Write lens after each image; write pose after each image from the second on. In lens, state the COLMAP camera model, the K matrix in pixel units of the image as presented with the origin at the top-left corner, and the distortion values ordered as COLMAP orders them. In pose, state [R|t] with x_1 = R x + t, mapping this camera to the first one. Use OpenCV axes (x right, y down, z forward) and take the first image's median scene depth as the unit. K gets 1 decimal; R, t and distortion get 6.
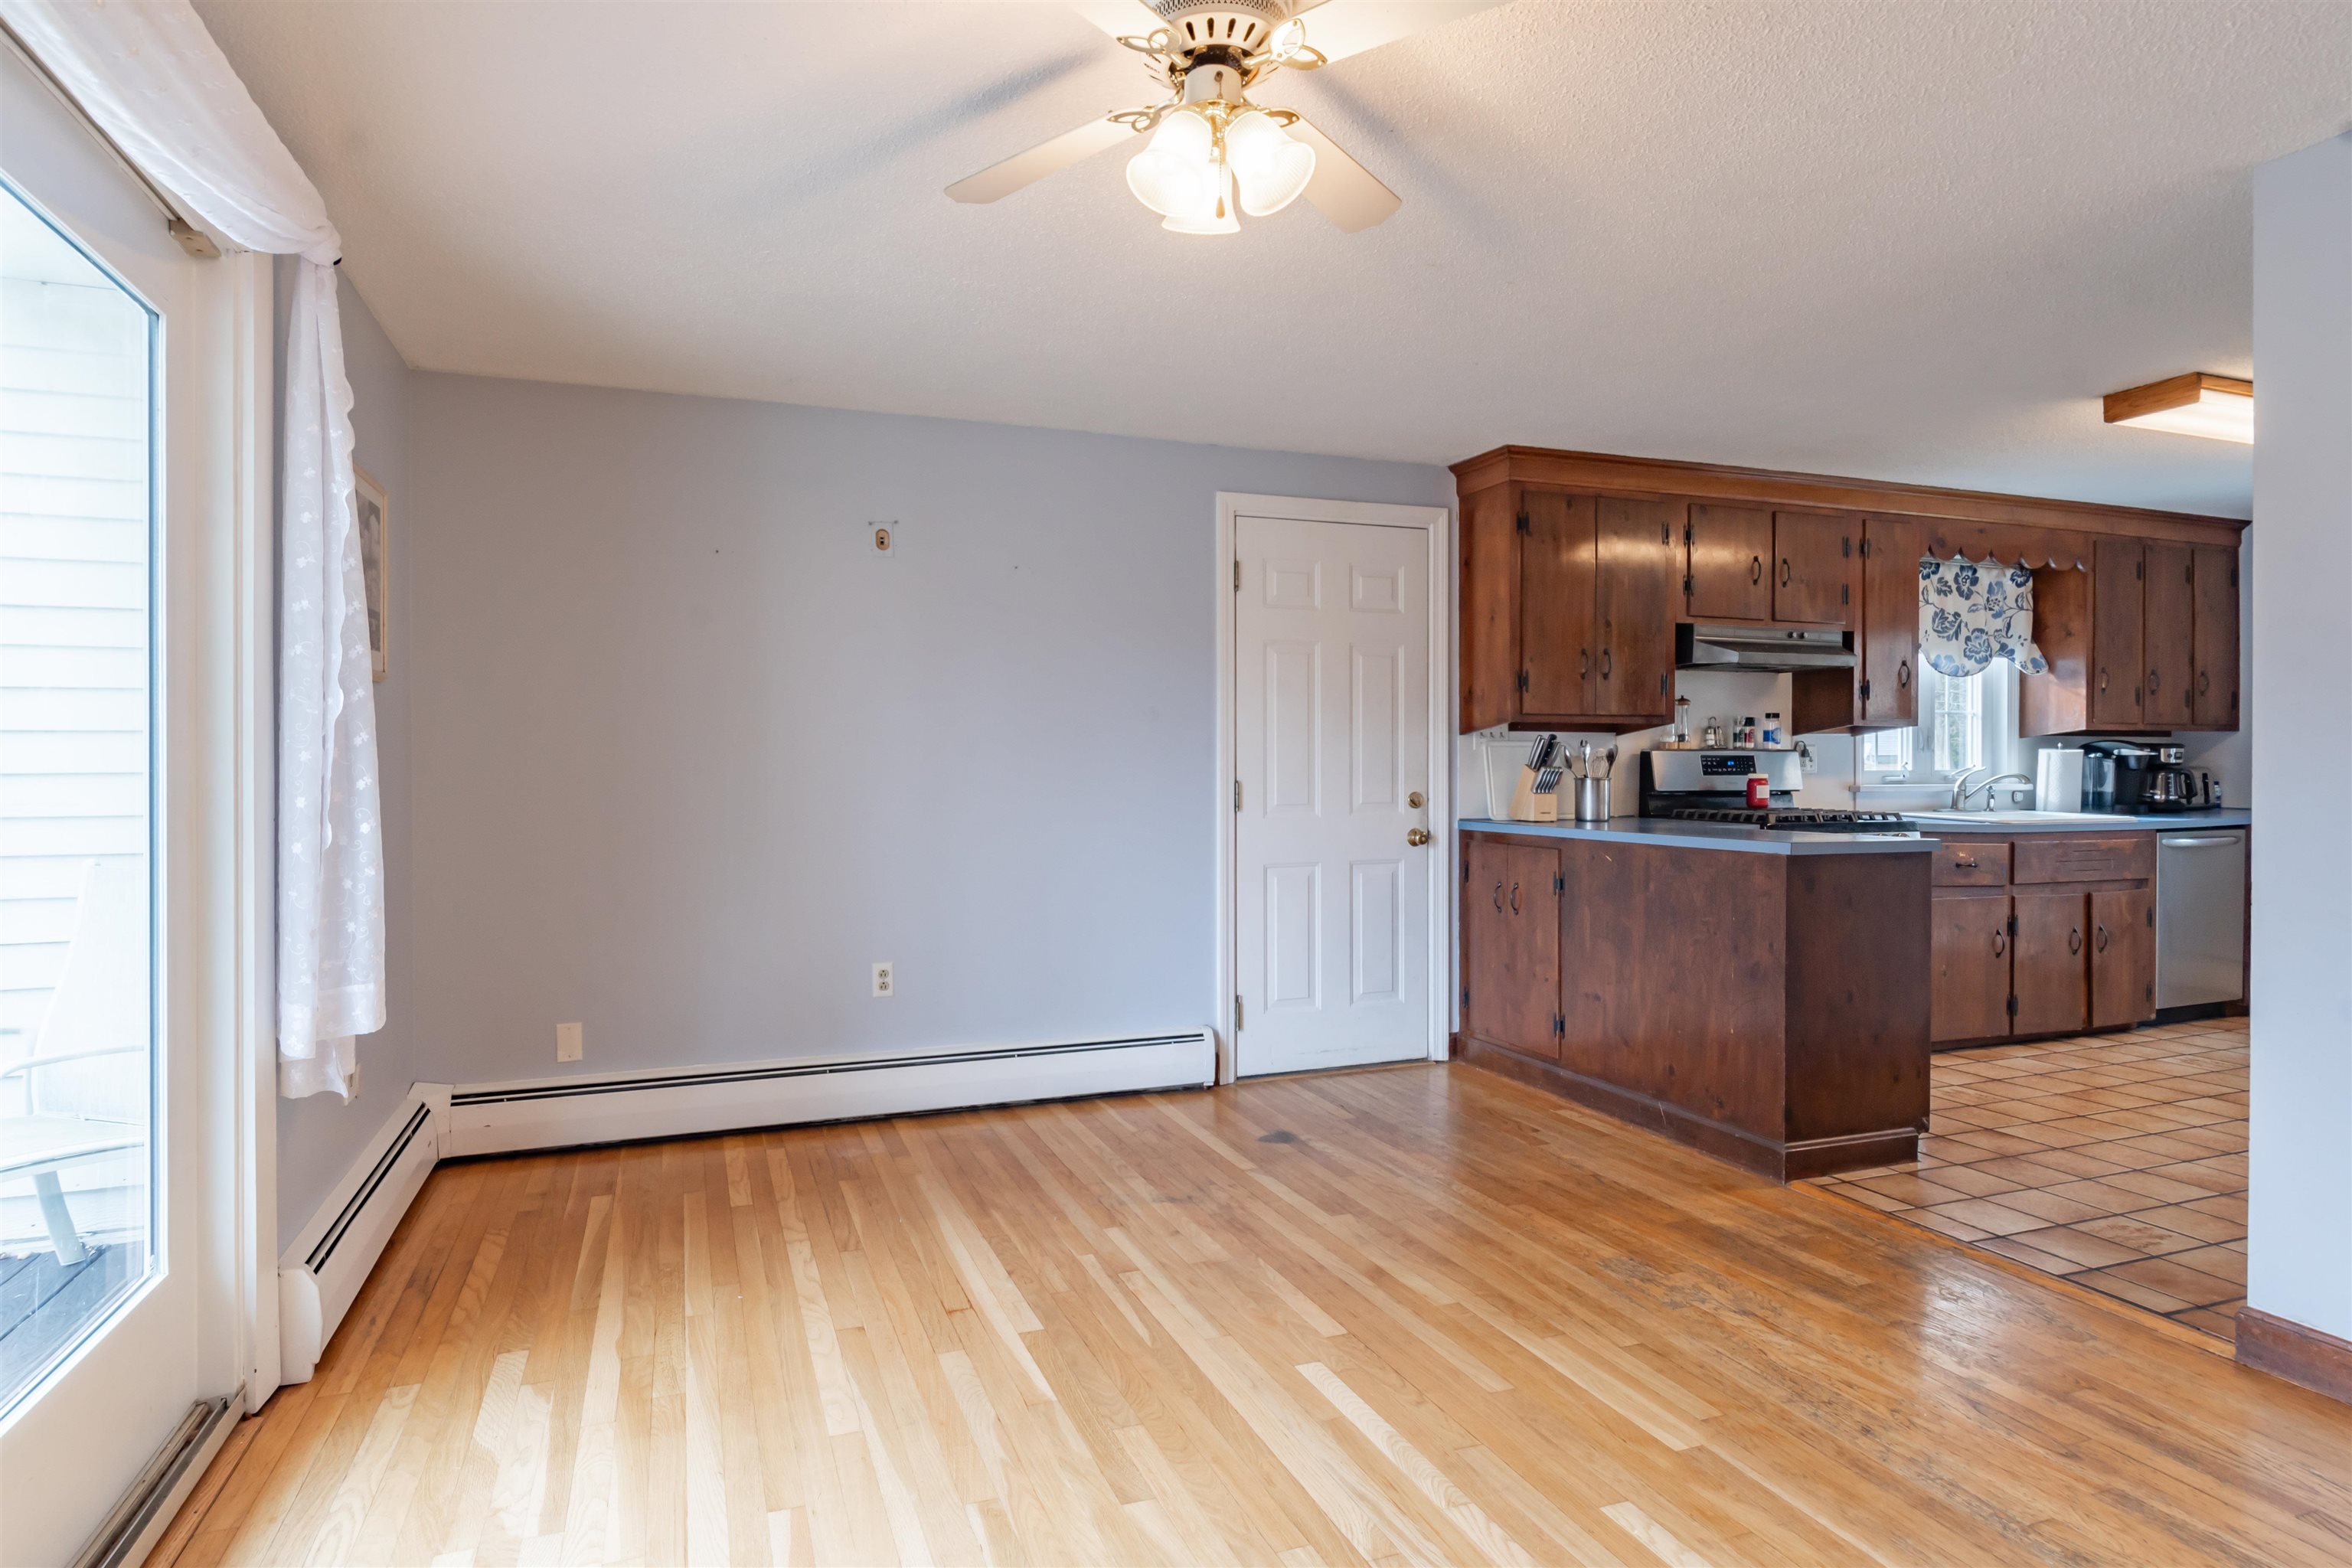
lens RADIAL K [[1296.2, 0, 1169.5], [0, 1296.2, 771.6], [0, 0, 1]] dist [0.007291, 0.000207]
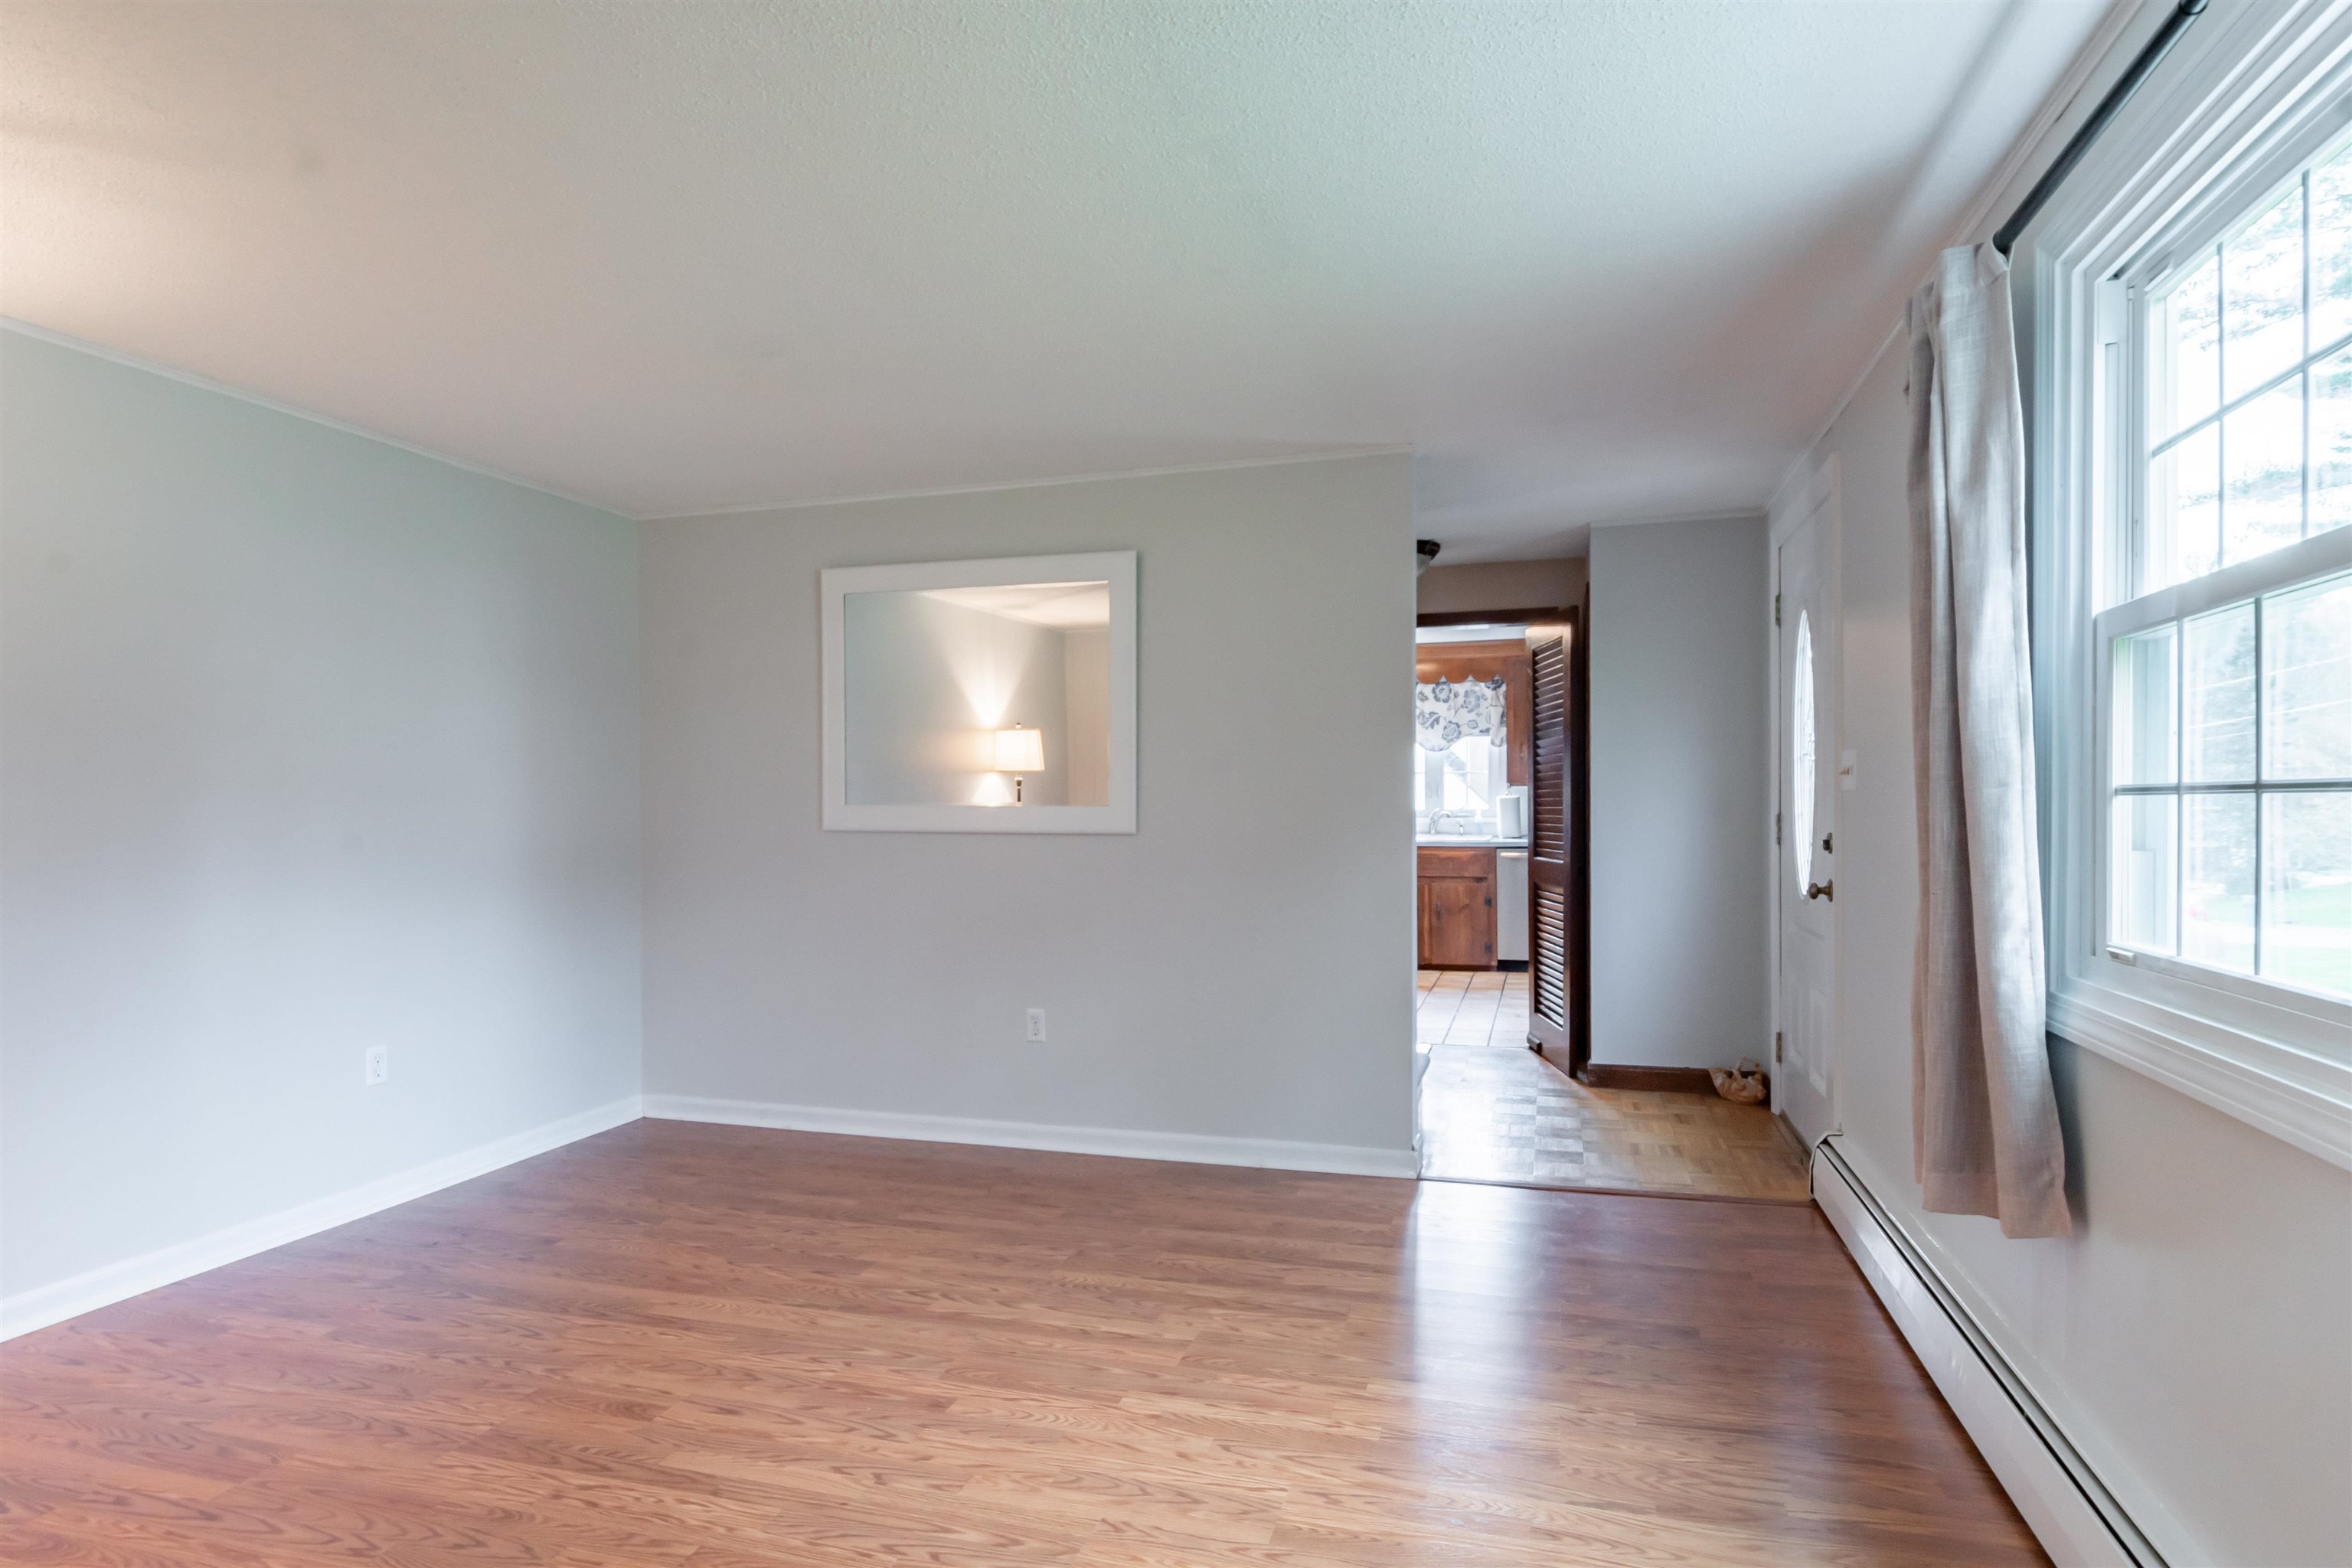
lens RADIAL K [[1296.2, 0, 1178.5], [0, 1296.2, 792.4], [0, 0, 1]] dist [0.007291, 0.000207]
pose [[0.794003, -0.009622, -0.607838, 1.420275], [0.002807, 0.999922, -0.012163, -0.003868], [0.607907, 0.007951, 0.793968, -0.503423]]
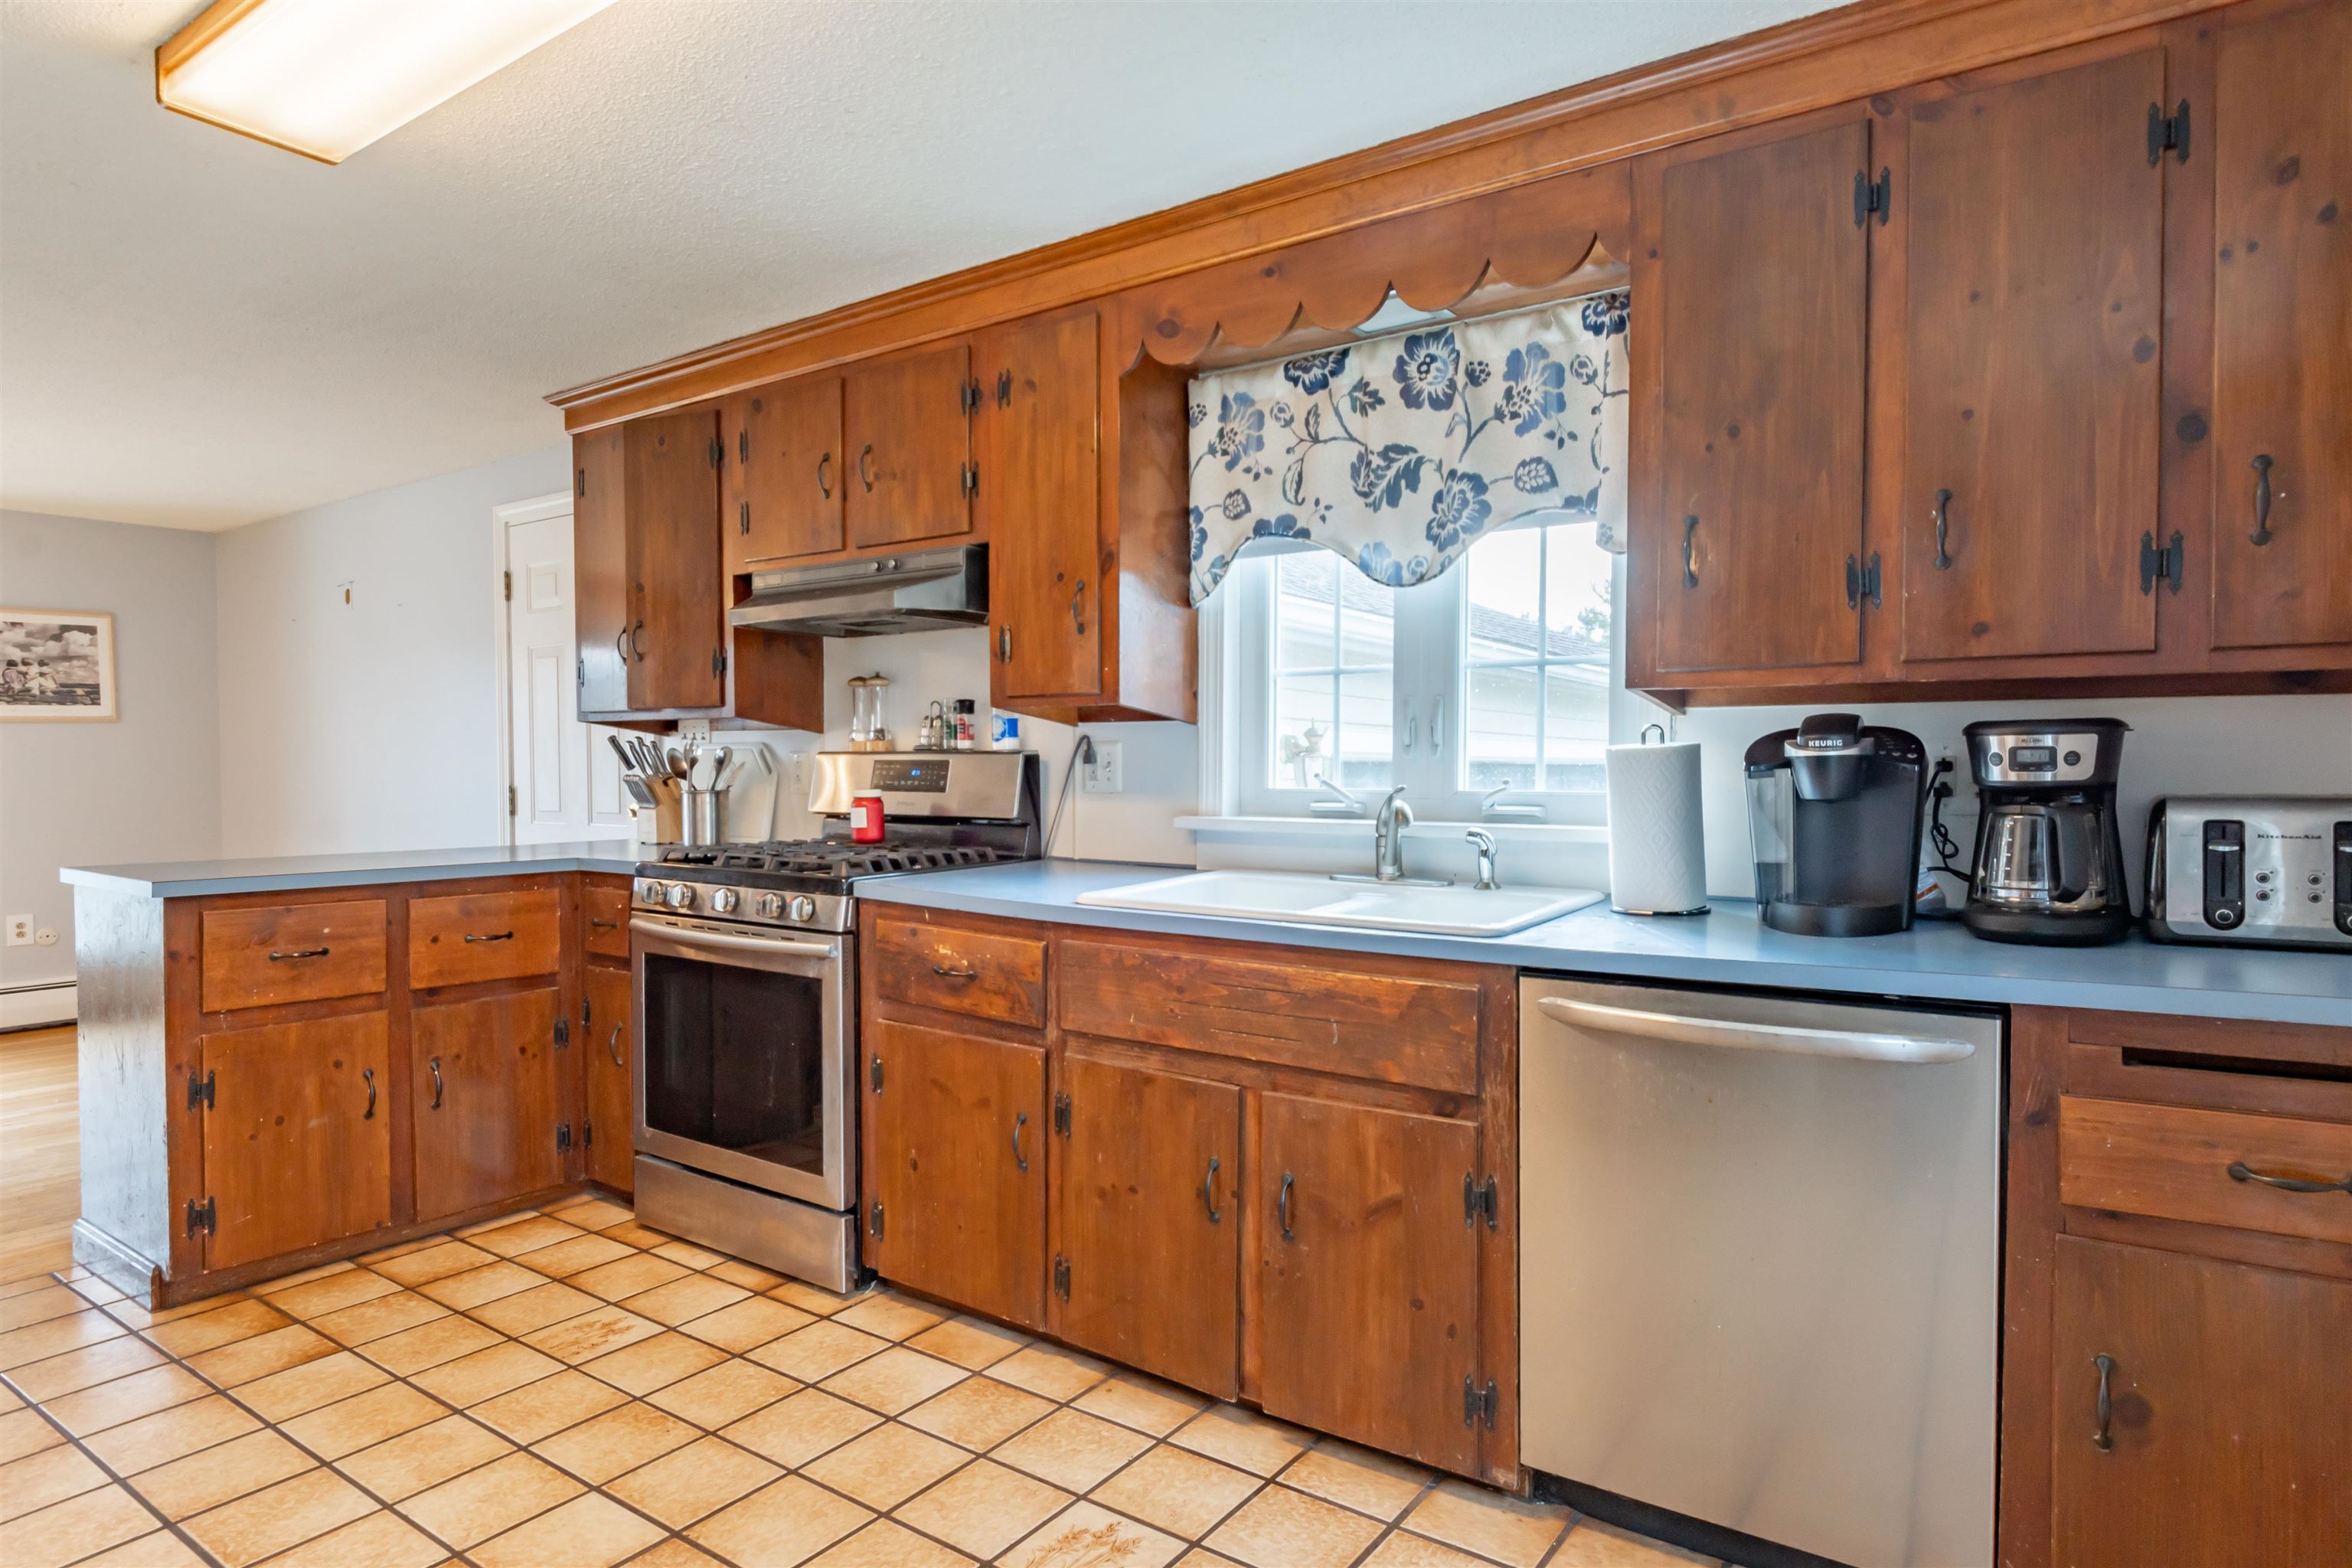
lens RADIAL K [[1296.2, 0, 1171.4], [0, 1296.2, 798.0], [0, 0, 1]] dist [0.007291, 0.000207]
pose [[0.561268, 0.022237, -0.827336, 1.001511], [-0.006453, 0.999726, 0.022492, -0.008986], [0.827609, -0.007286, 0.561257, 0.721849]]
